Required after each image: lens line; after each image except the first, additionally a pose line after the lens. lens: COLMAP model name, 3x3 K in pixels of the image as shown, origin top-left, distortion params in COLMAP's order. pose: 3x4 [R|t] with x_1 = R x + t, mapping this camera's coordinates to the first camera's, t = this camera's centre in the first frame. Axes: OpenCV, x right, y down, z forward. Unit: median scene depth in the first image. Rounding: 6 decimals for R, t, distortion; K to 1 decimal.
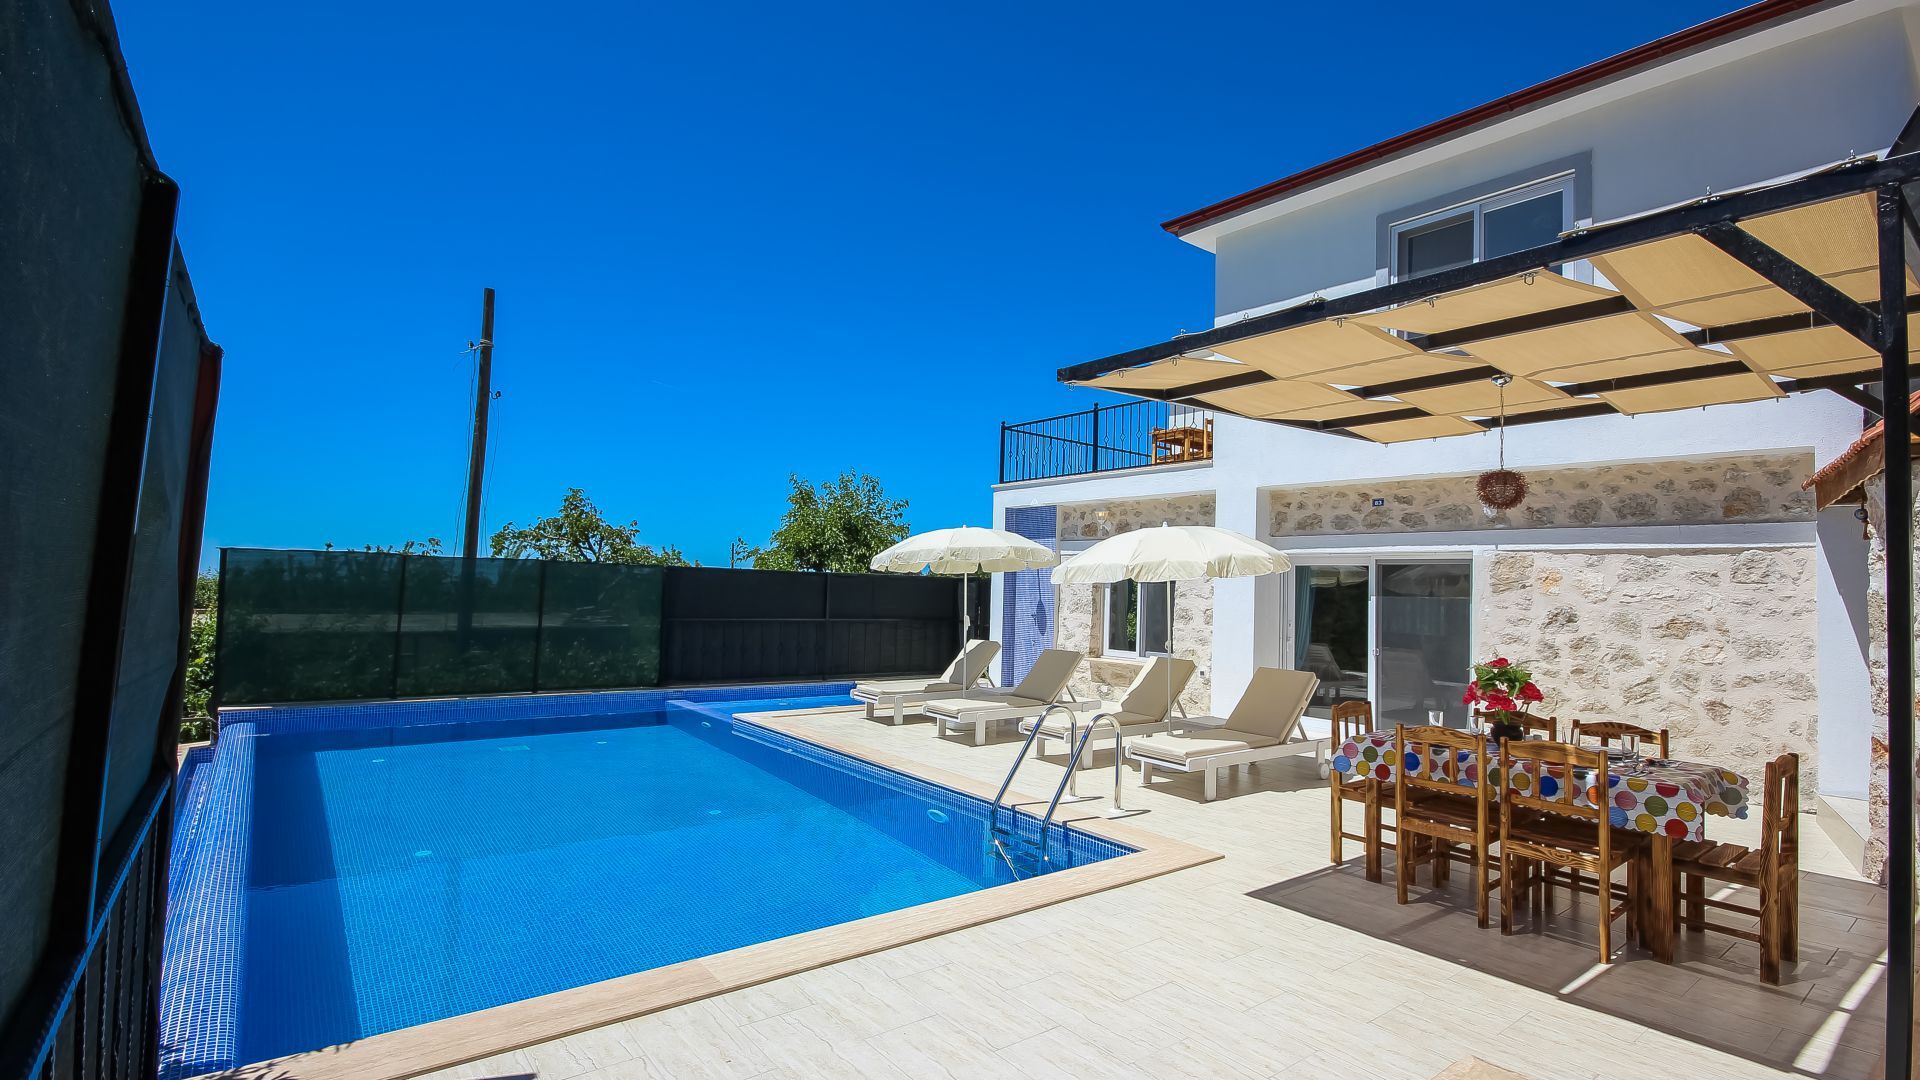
lens RADIAL K [[883.4, 0, 964.0], [0, 883.4, 544.7], [0, 0, 1]] dist [-0.005540, -0.000179]
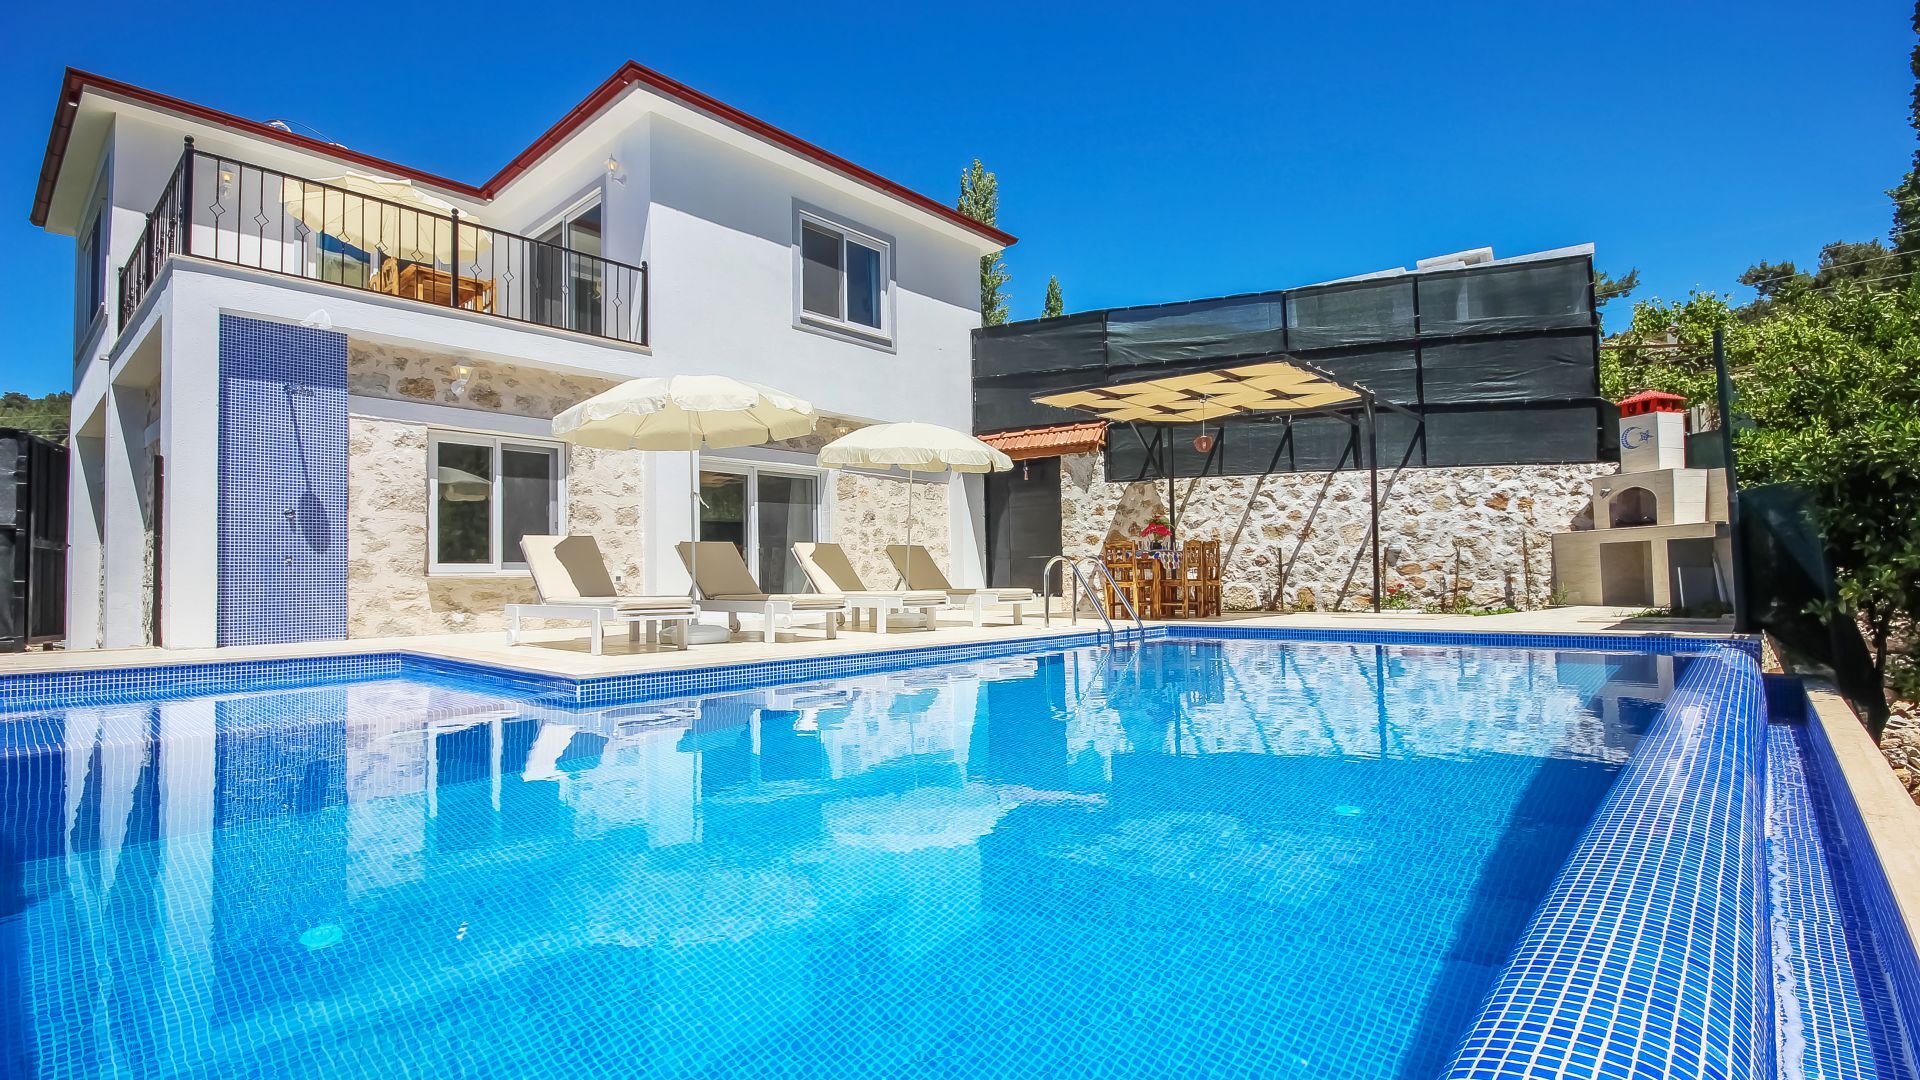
lens RADIAL K [[891.0, 0, 965.6], [0, 891.0, 545.9], [0, 0, 1]] dist [0.003078, -0.007009]
pose [[-0.173496, 0.009540, 0.984788, -0.962365], [-0.039431, 0.999084, -0.016626, 0.158394], [-0.984045, -0.041716, -0.172961, 1.123334]]
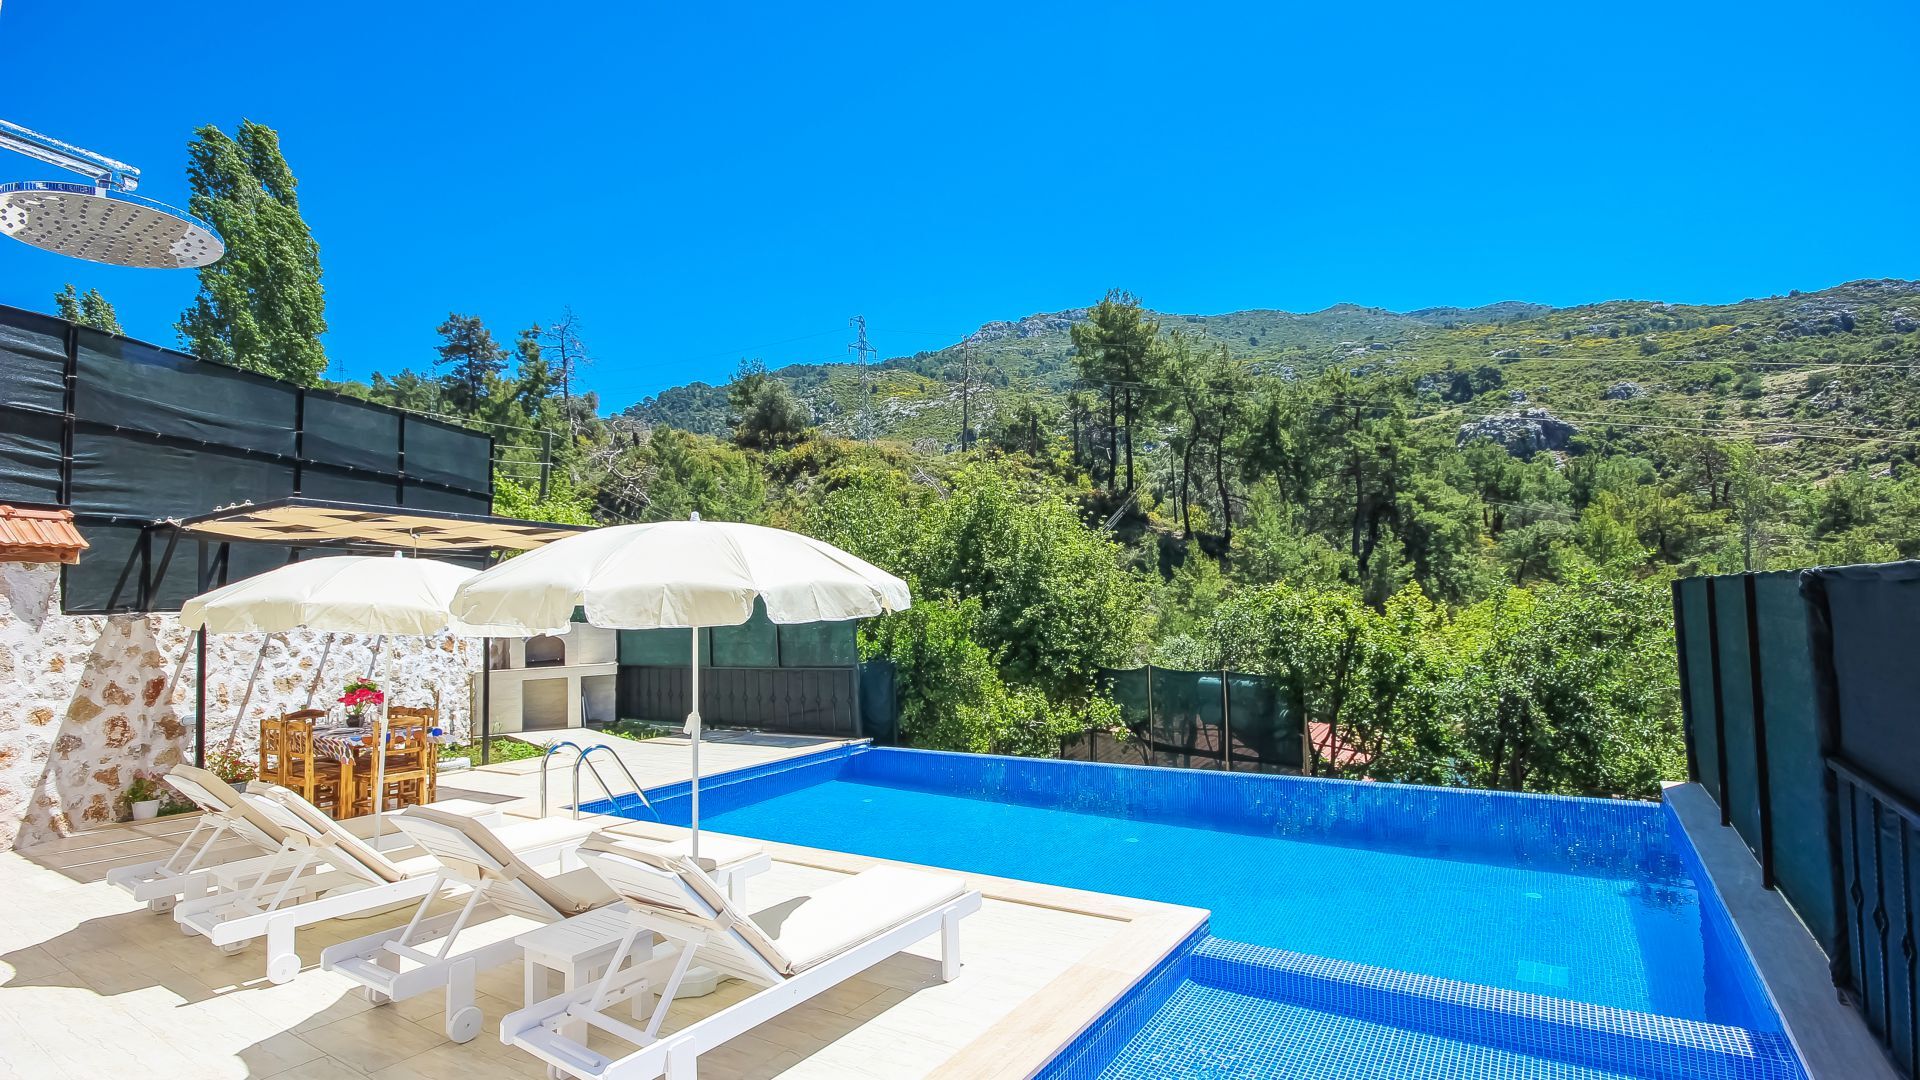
lens RADIAL K [[875.2, 0, 960.5], [0, 875.2, 547.3], [0, 0, 1]] dist [0.025793, -0.021419]
pose [[-0.950916, -0.023343, -0.308566, 0.016713], [0.017432, 0.991527, -0.128729, 0.067336], [0.308956, -0.127789, -0.942452, 1.813926]]
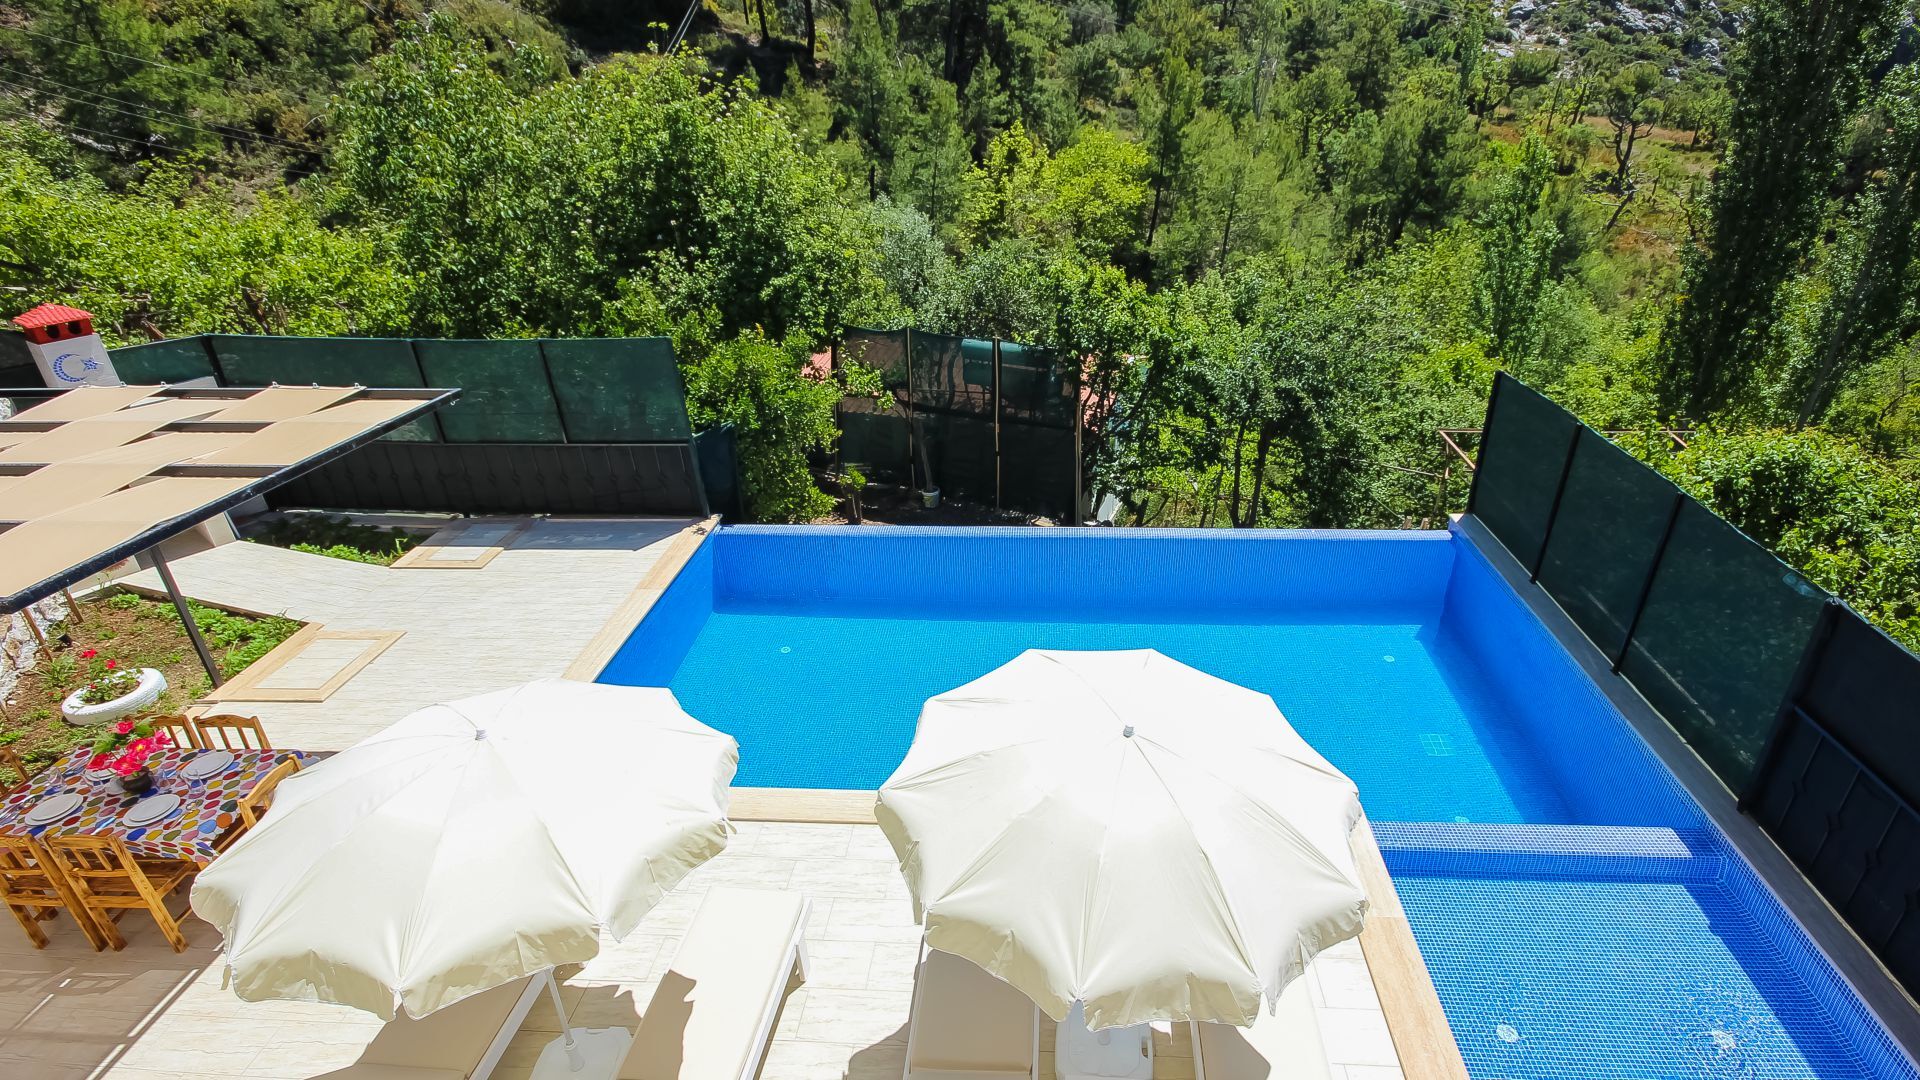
lens RADIAL K [[912.6, 0, 1004.3], [0, 912.6, 509.0], [0, 0, 1]] dist [0.025622, -0.020078]
pose [[-0.663699, 0.299487, -0.685428, 0.348806], [0.035631, 0.927966, 0.370958, -0.308841], [0.747151, 0.221782, -0.626561, 1.481988]]
